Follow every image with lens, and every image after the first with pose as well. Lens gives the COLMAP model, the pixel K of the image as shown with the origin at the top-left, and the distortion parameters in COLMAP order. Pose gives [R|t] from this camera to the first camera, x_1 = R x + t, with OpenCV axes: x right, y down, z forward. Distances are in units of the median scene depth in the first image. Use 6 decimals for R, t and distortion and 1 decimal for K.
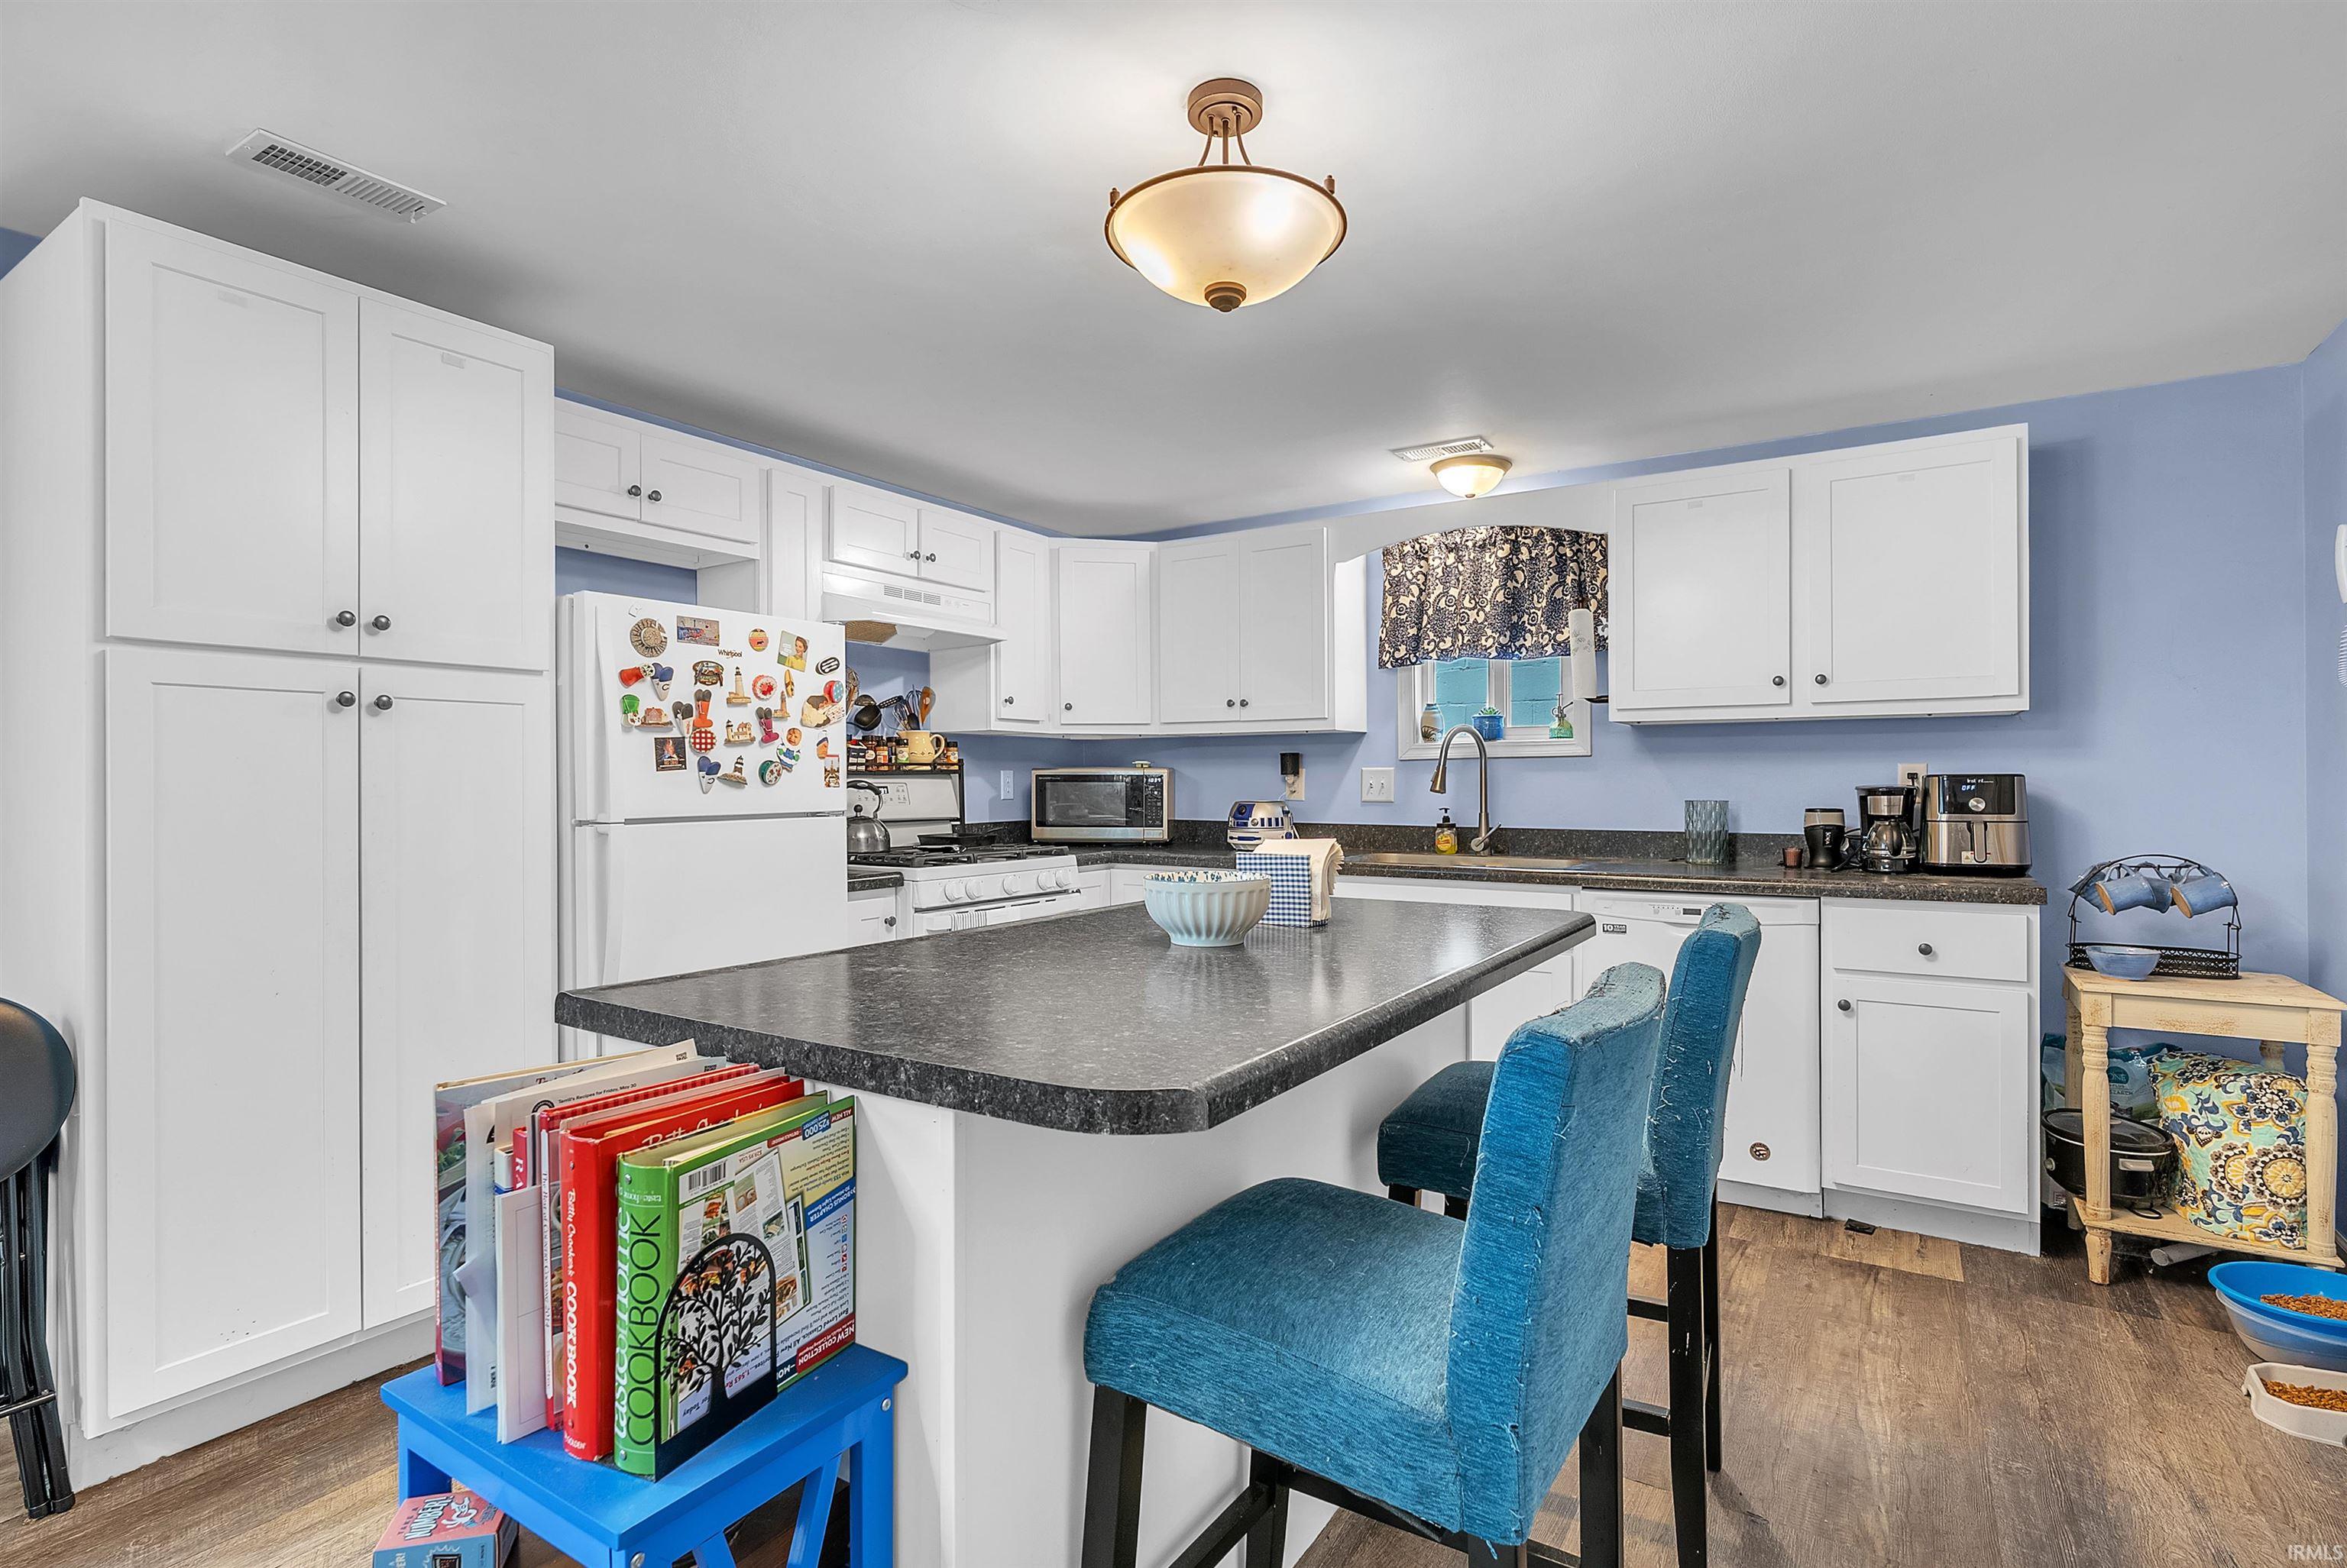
lens RADIAL K [[1085.8, 0, 1201.5], [0, 1085.8, 785.0], [0, 0, 1]] dist [0.000014, -0.000004]
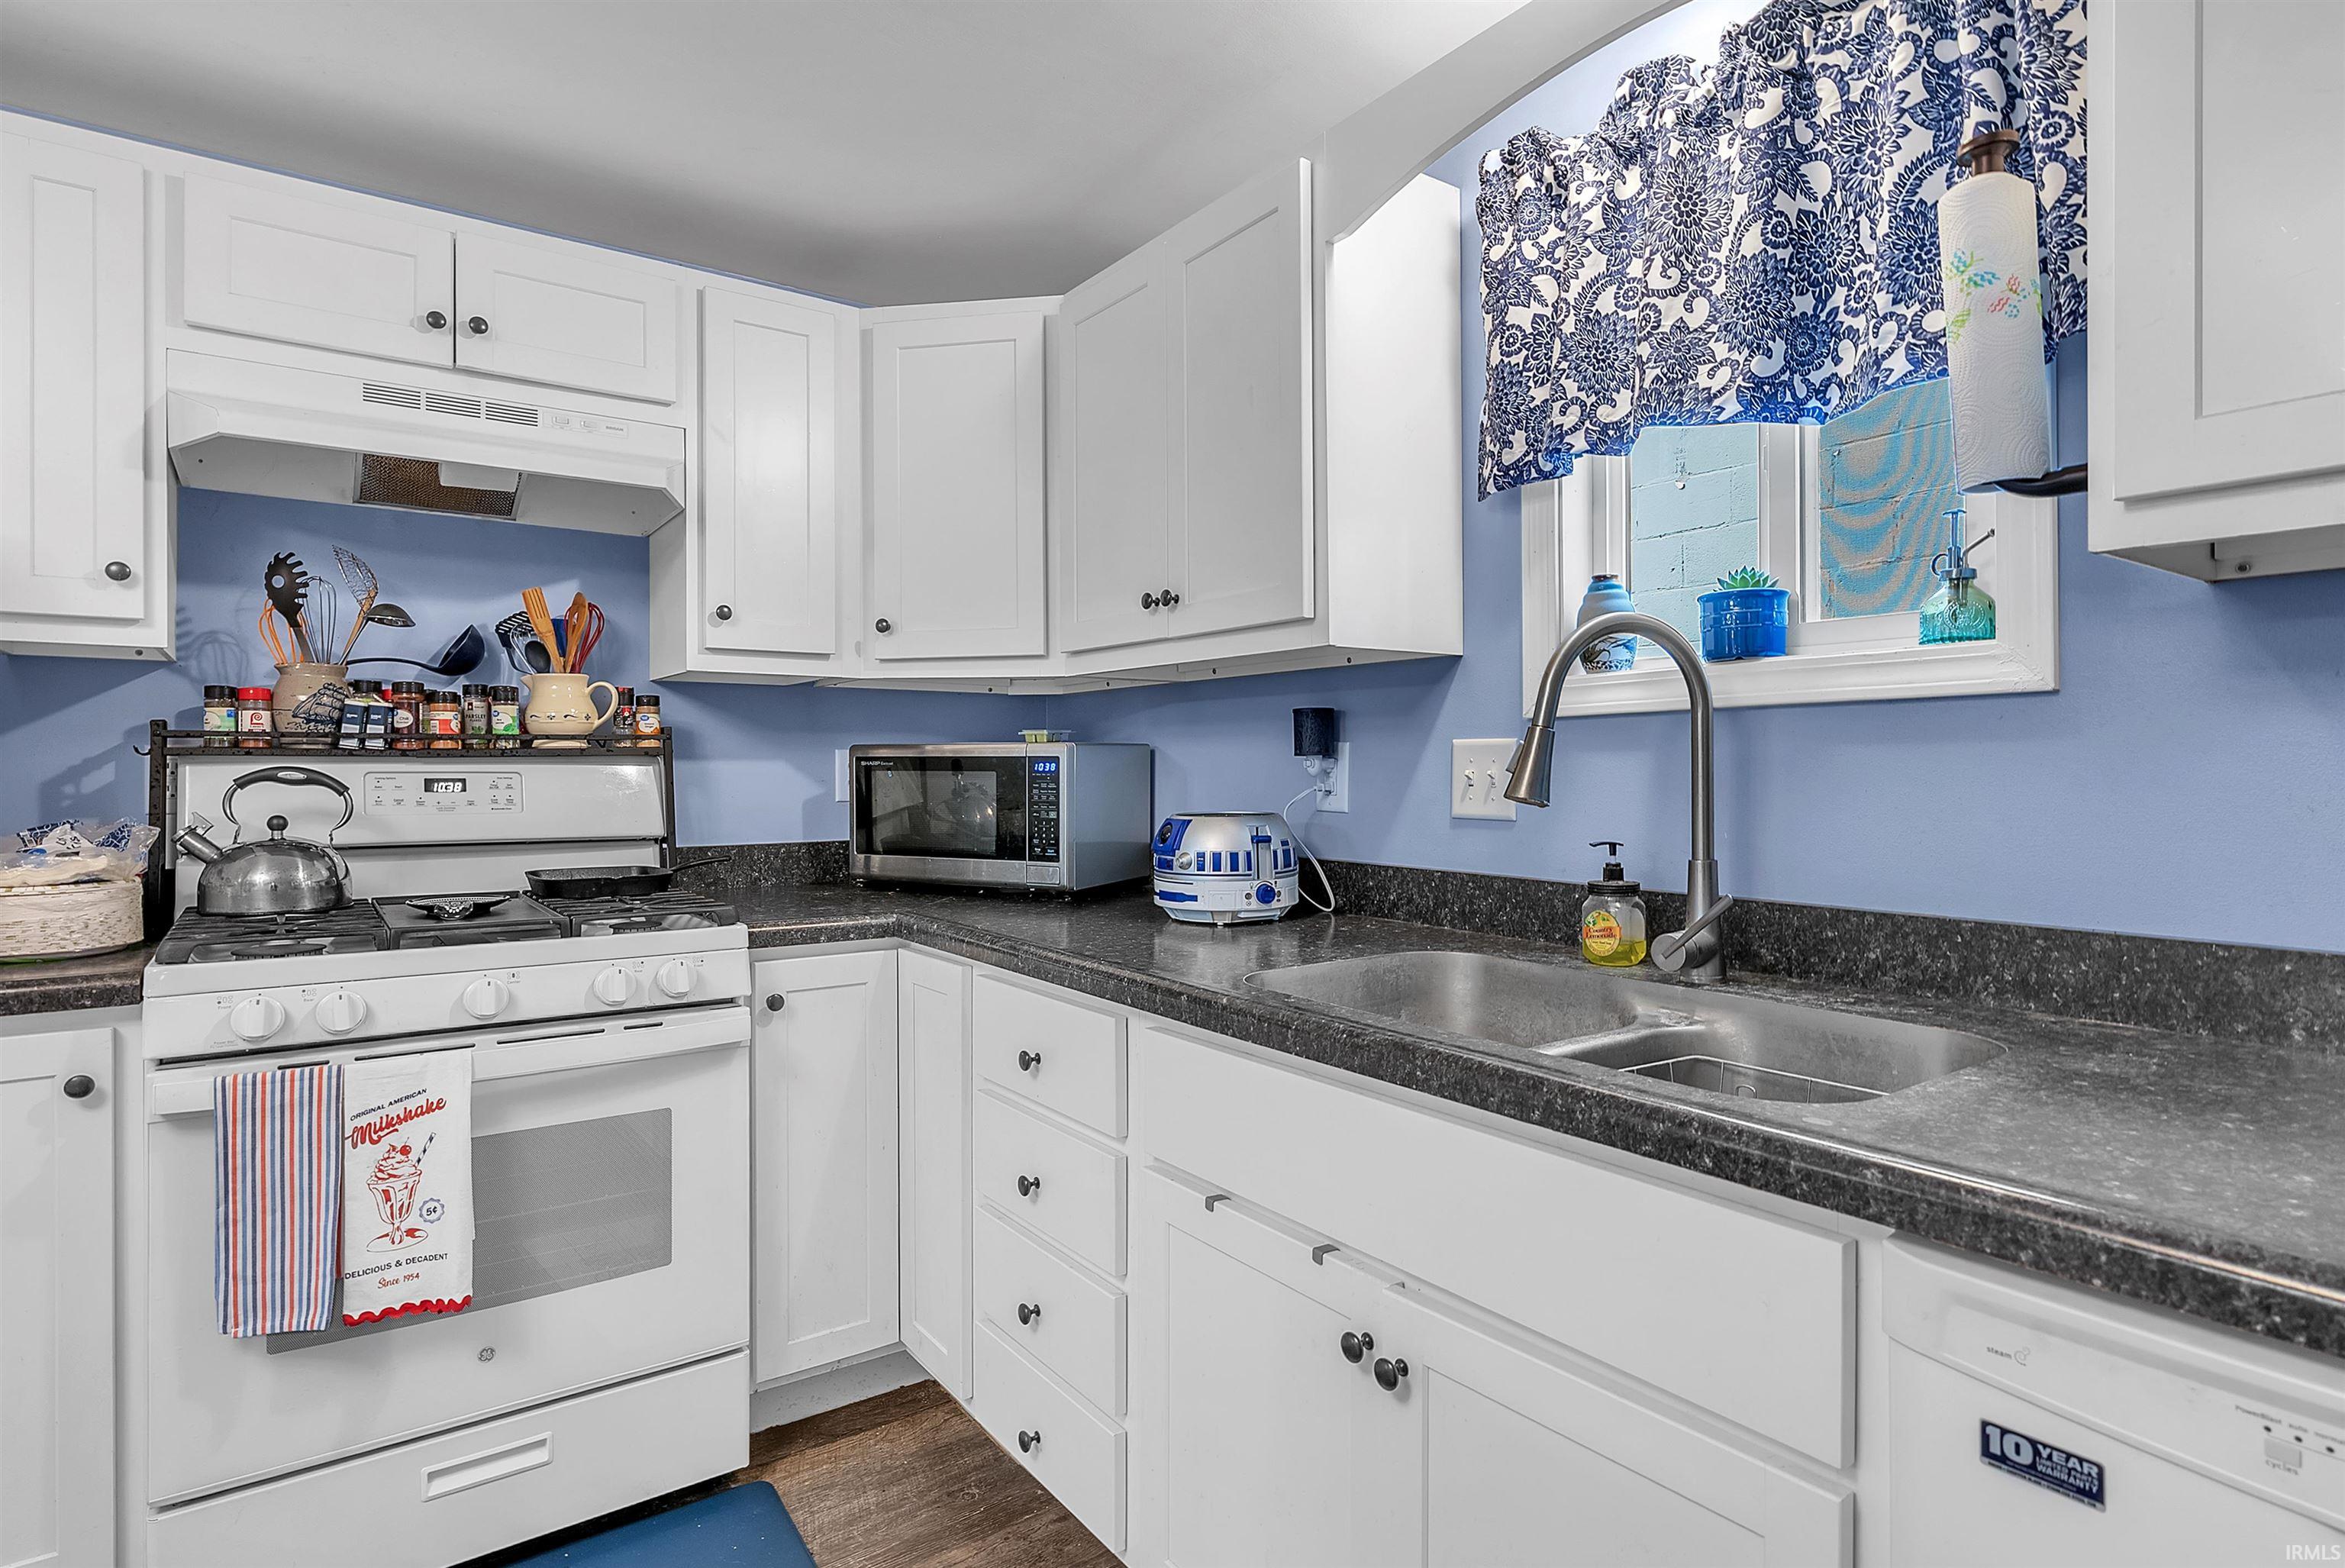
lens RADIAL K [[1205.2, 0, 1174.7], [0, 1205.2, 768.9], [0, 0, 1]] dist [0.000266, 0.001385]
pose [[0.926522, 0.001795, -0.376237, 0.242279], [-0.002785, 0.999994, -0.002088, -0.002975], [0.376231, 0.002983, 0.926521, 0.555804]]
